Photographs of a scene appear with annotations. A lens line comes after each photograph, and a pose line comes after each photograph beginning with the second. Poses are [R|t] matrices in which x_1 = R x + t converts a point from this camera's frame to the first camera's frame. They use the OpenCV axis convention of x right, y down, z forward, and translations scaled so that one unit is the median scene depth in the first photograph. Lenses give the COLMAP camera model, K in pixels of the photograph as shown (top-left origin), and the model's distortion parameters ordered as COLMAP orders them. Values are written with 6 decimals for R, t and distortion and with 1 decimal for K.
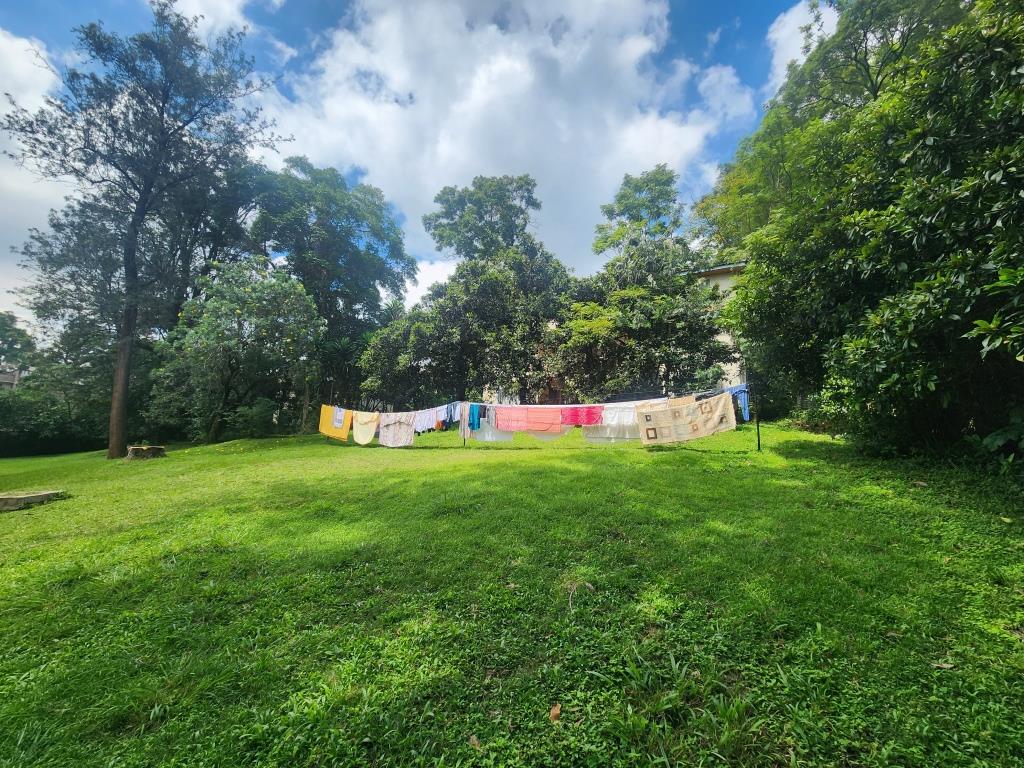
lens RADIAL K [[411.7, 0, 509.7], [0, 411.7, 384.3], [0, 0, 1]] dist [-0.012845, 0.000466]
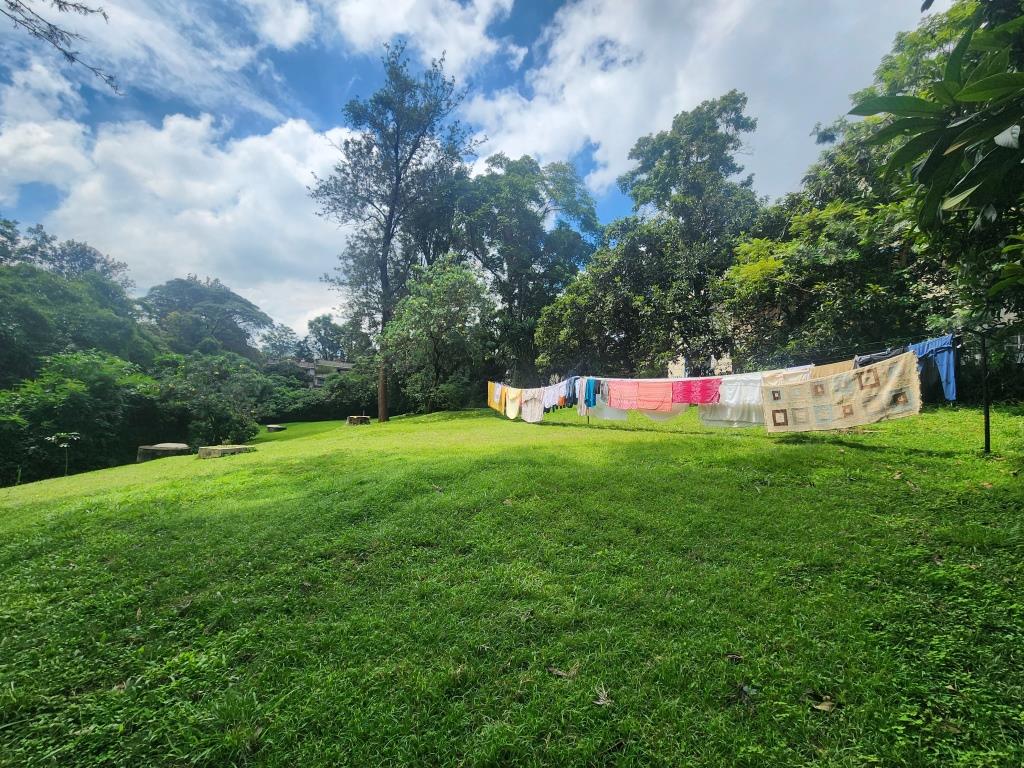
lens RADIAL K [[411.7, 0, 514.3], [0, 411.7, 387.7], [0, 0, 1]] dist [-0.012845, 0.000466]
pose [[0.846344, -0.010412, -0.532535, 0.222060], [0.049369, 0.997038, 0.058967, 0.004707], [0.530344, -0.076197, 0.844351, 0.122605]]
